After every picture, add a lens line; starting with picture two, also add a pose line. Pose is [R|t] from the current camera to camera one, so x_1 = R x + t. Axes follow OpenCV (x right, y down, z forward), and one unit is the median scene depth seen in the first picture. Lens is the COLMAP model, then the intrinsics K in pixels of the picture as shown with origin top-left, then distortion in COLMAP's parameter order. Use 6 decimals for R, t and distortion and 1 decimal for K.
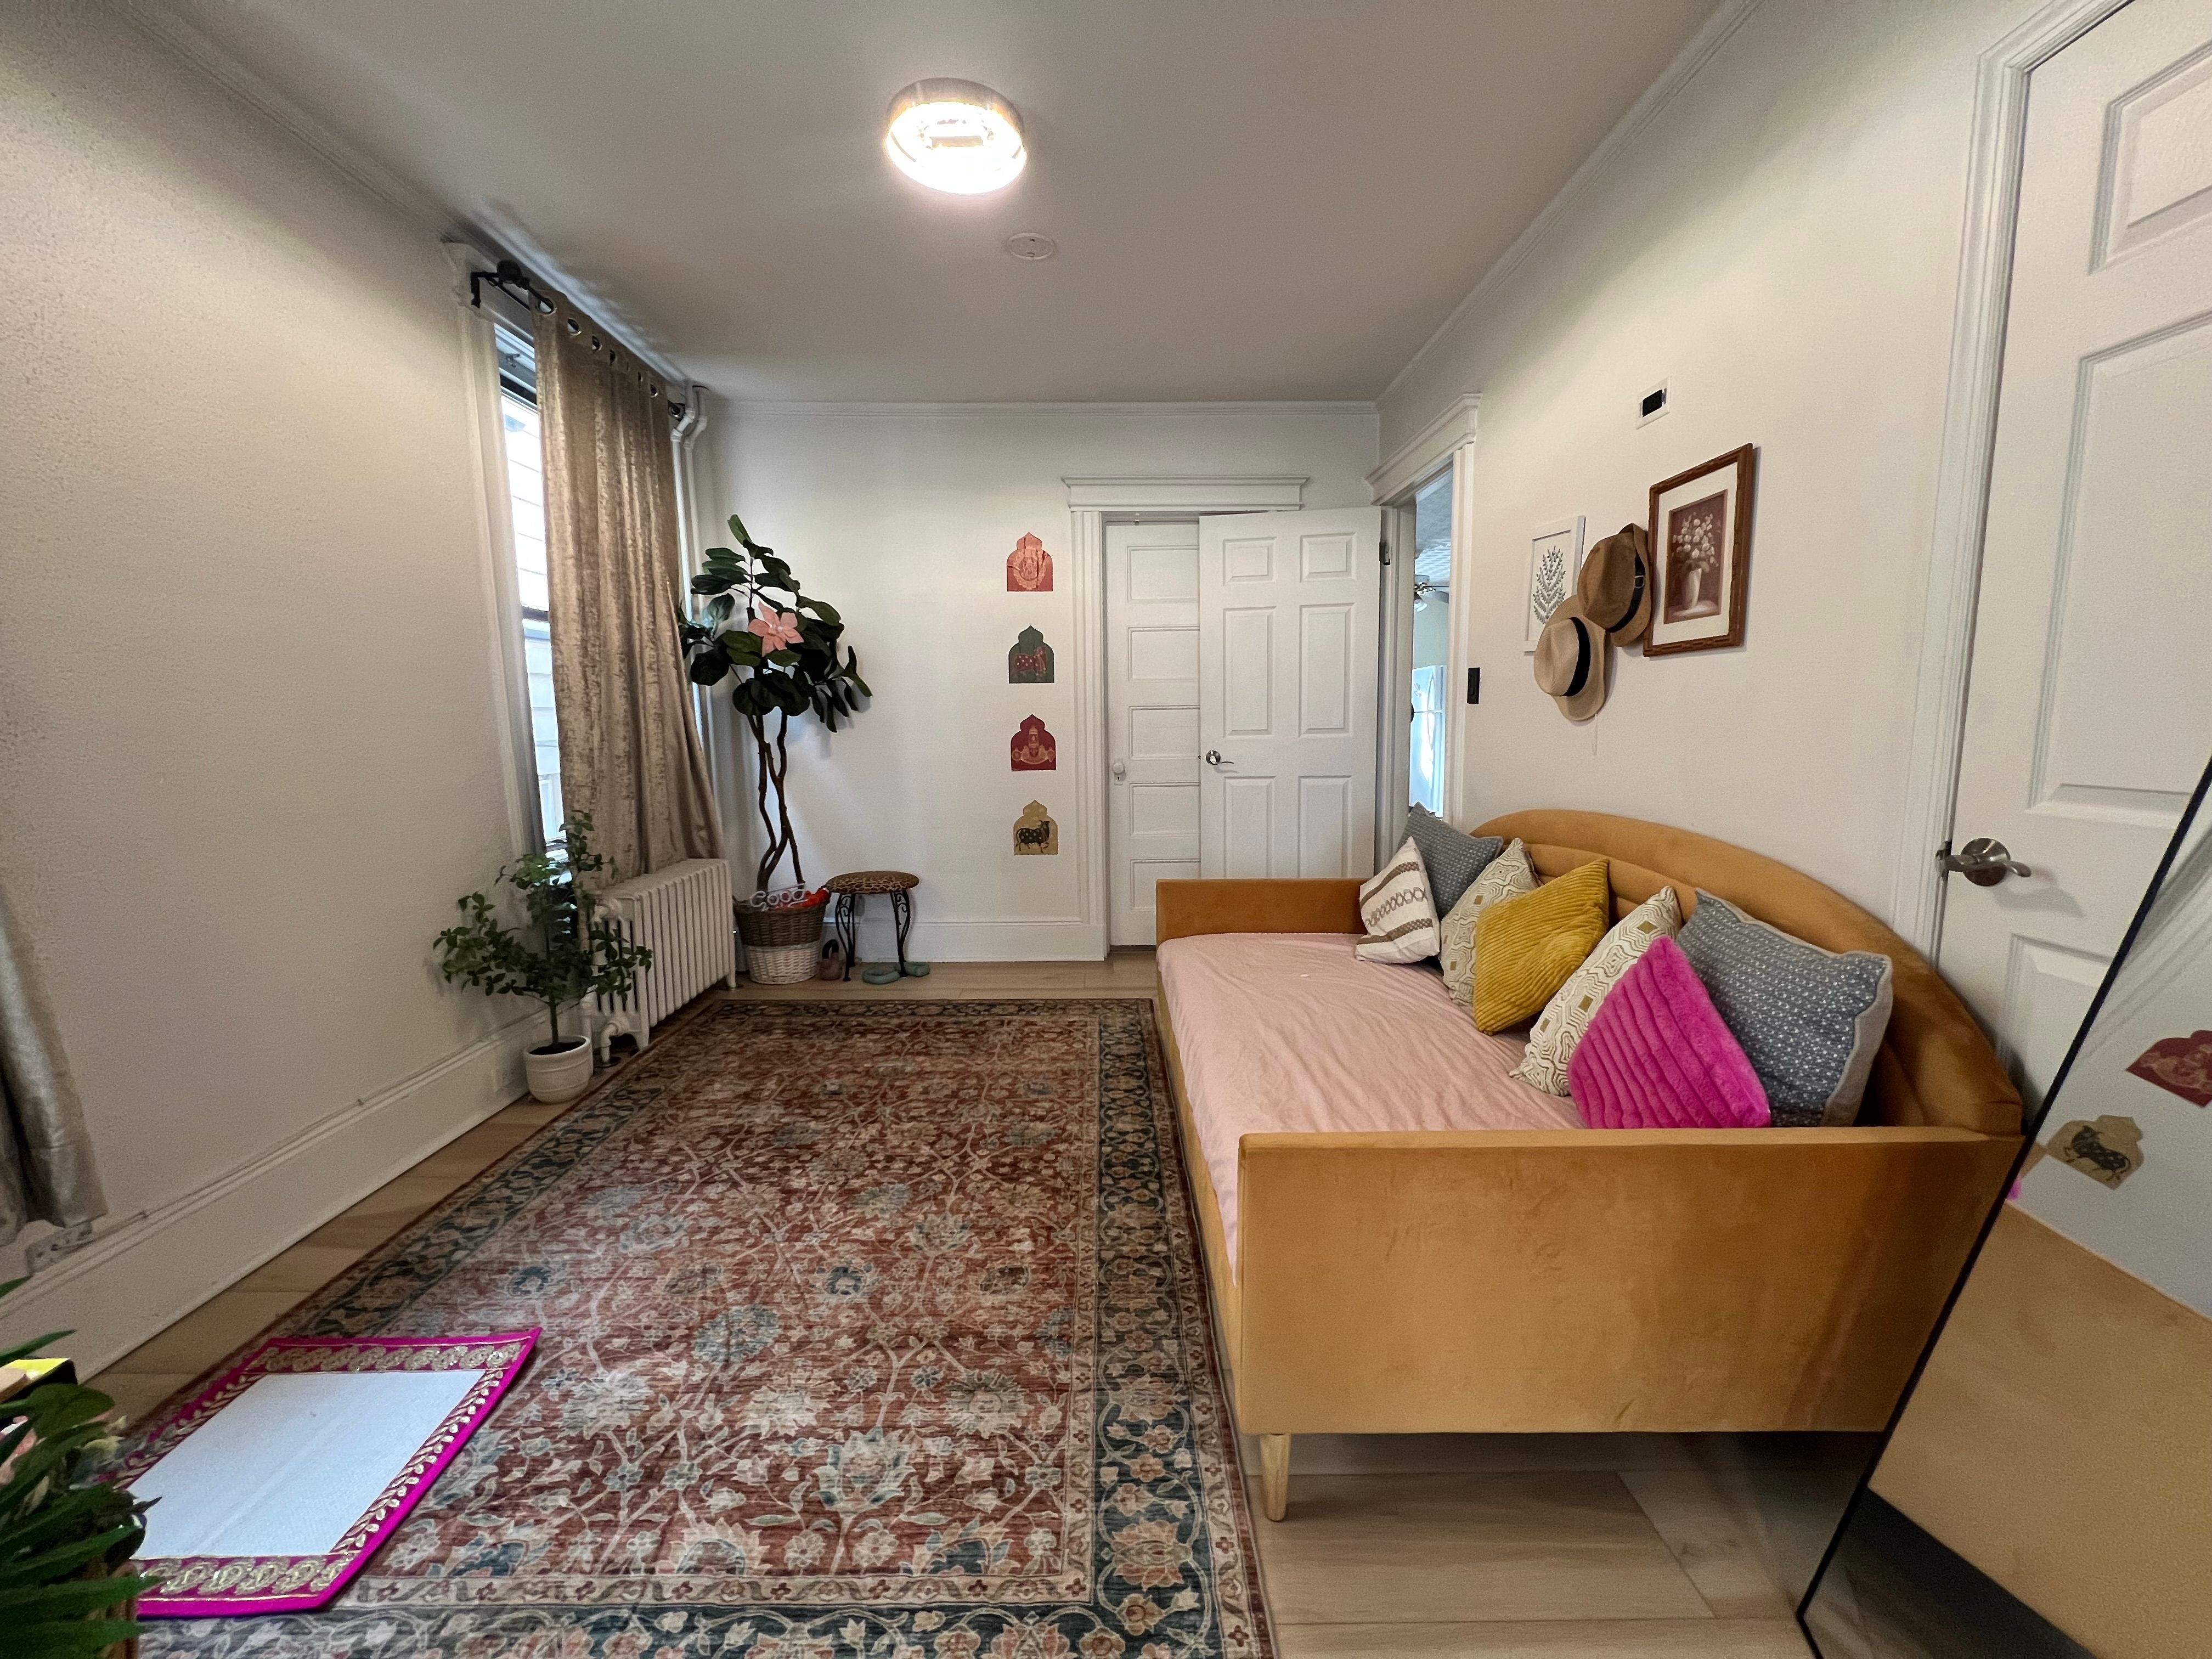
lens RADIAL K [[881.0, 0, 1103.9], [0, 881.0, 828.5], [0, 0, 1]] dist [-0.005610, 0.000214]
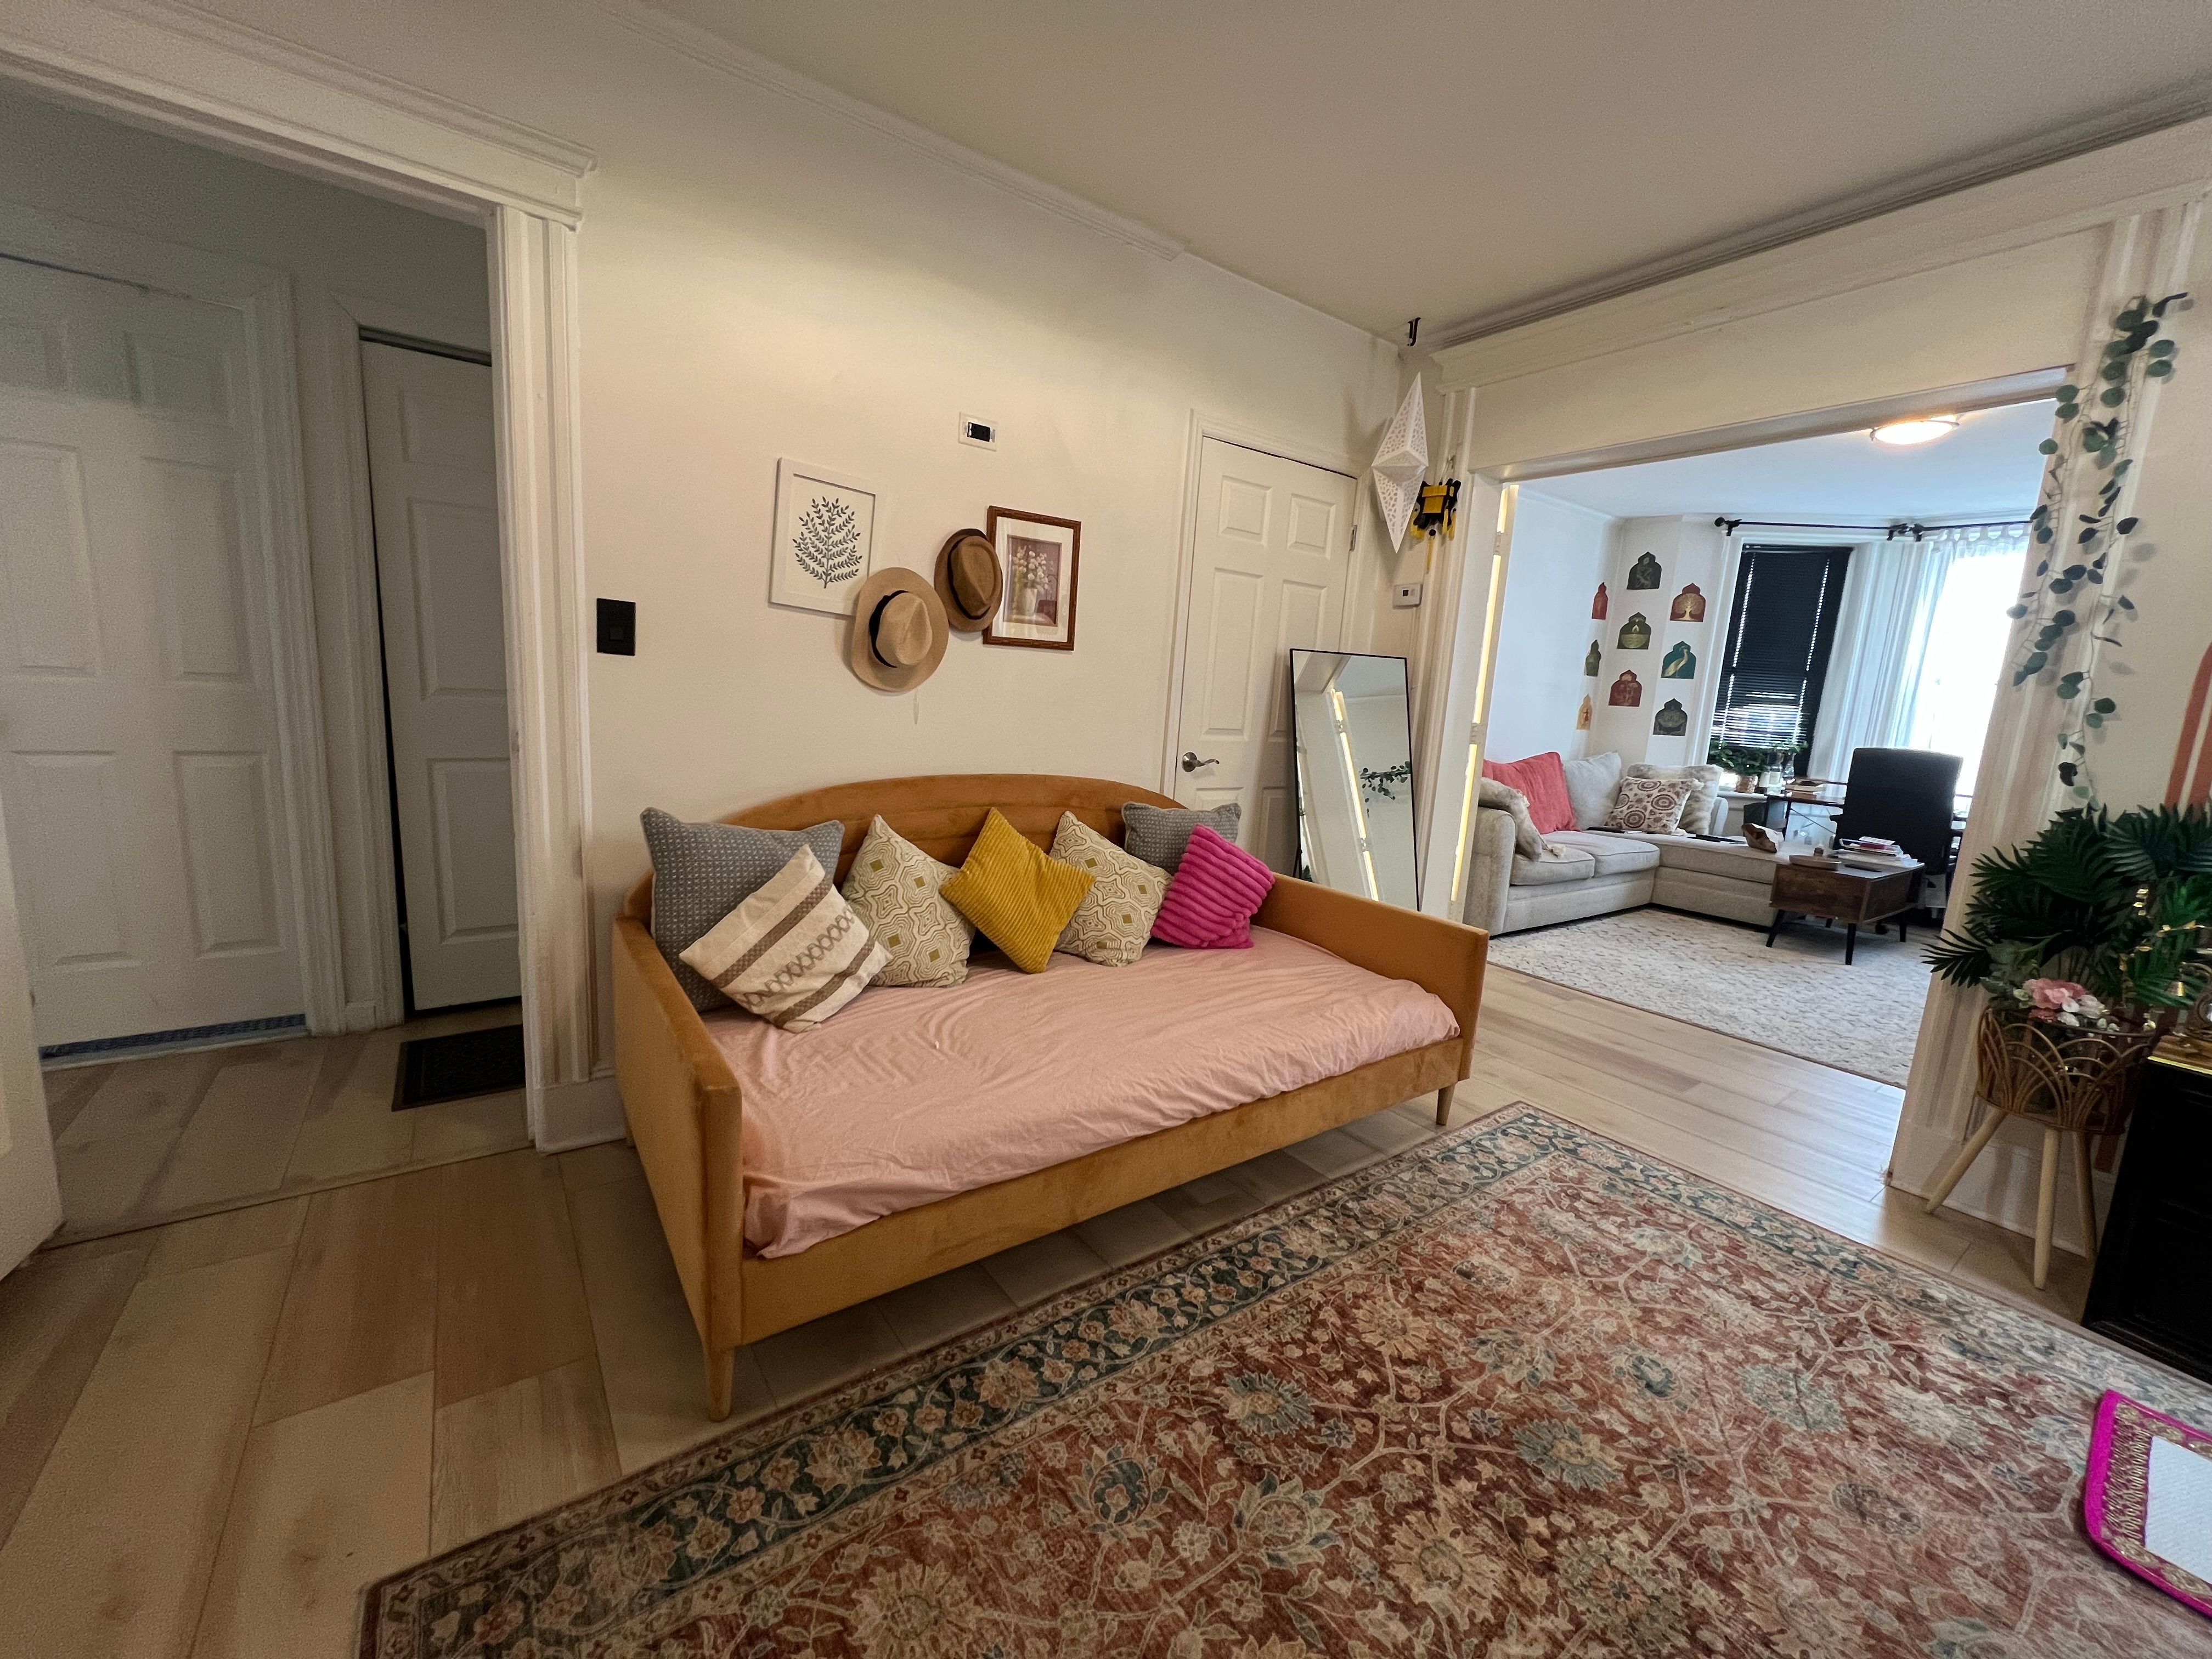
lens RADIAL K [[881.0, 0, 1093.8], [0, 881.0, 829.9], [0, 0, 1]] dist [-0.005610, 0.000214]
pose [[-0.573183, -0.151718, 0.805259, -0.576510], [0.054291, 0.973520, 0.222064, -0.229297], [-0.817627, 0.171001, -0.549768, 1.779637]]
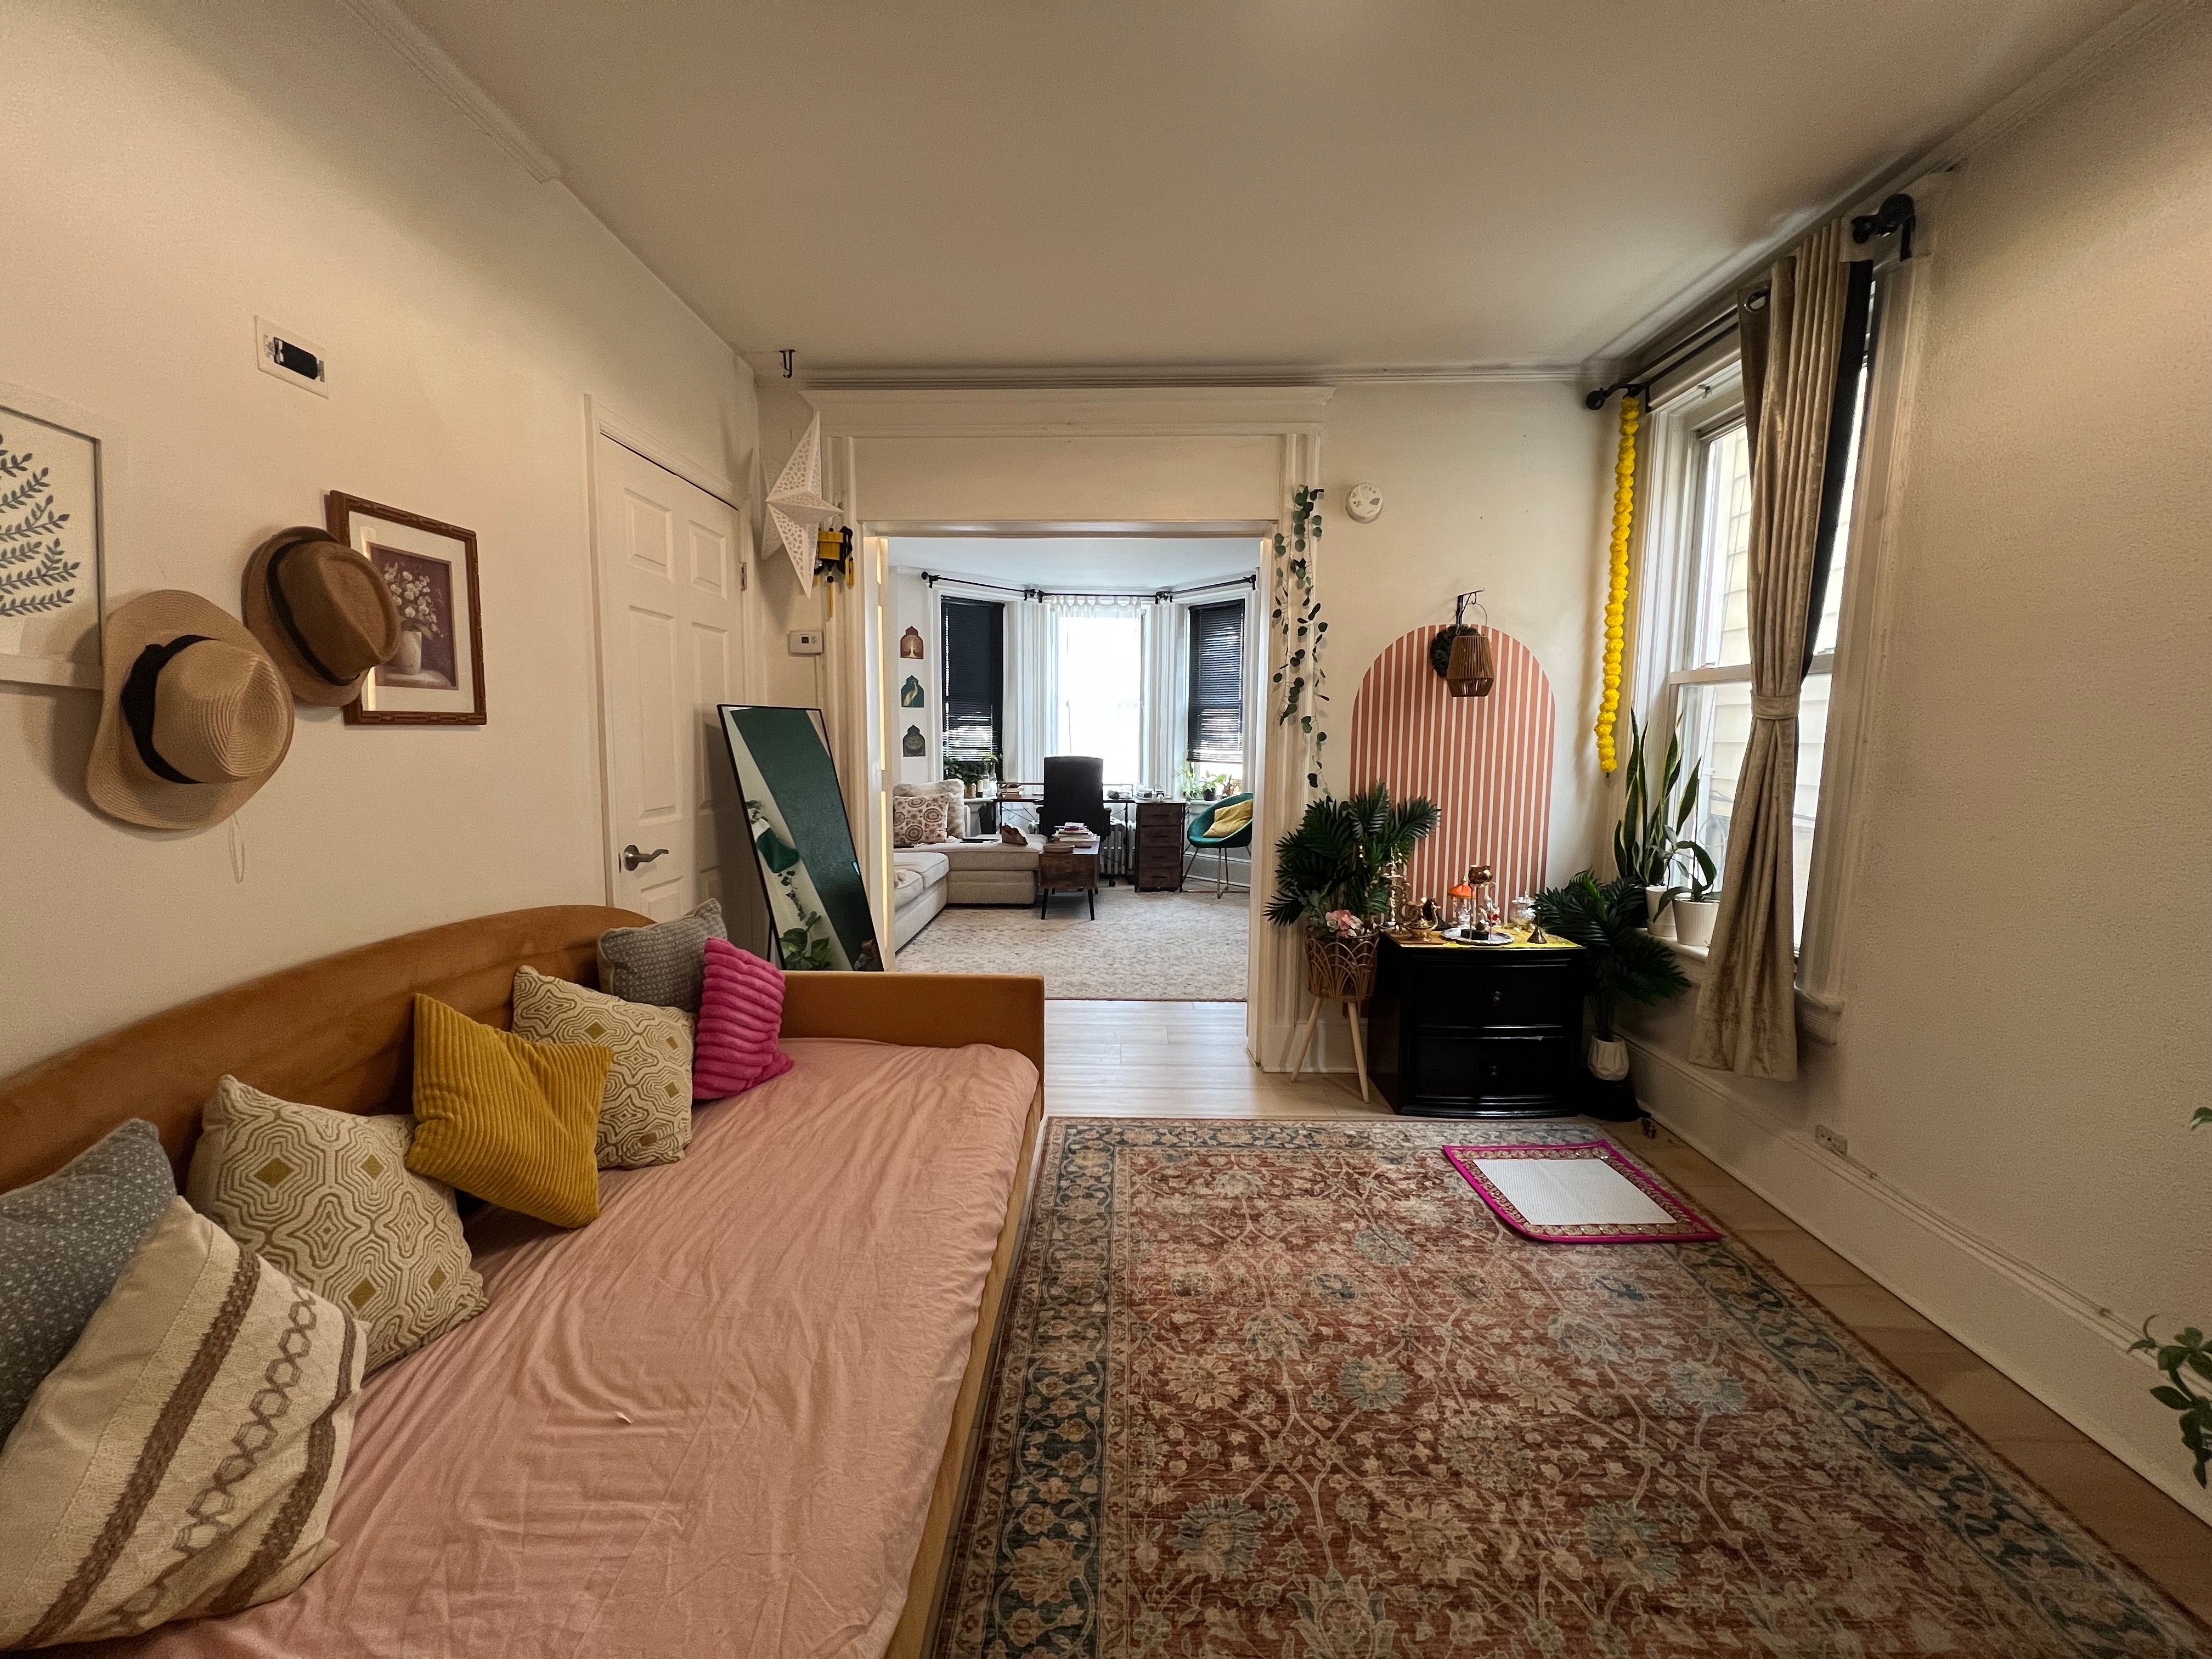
lens RADIAL K [[881.0, 0, 1103.6], [0, 881.0, 830.2], [0, 0, 1]] dist [-0.005610, 0.000214]
pose [[-0.999508, 0.002606, 0.031252, -0.035192], [0.009889, 0.971886, 0.235244, -0.304719], [-0.029760, 0.235437, -0.971434, 1.894509]]
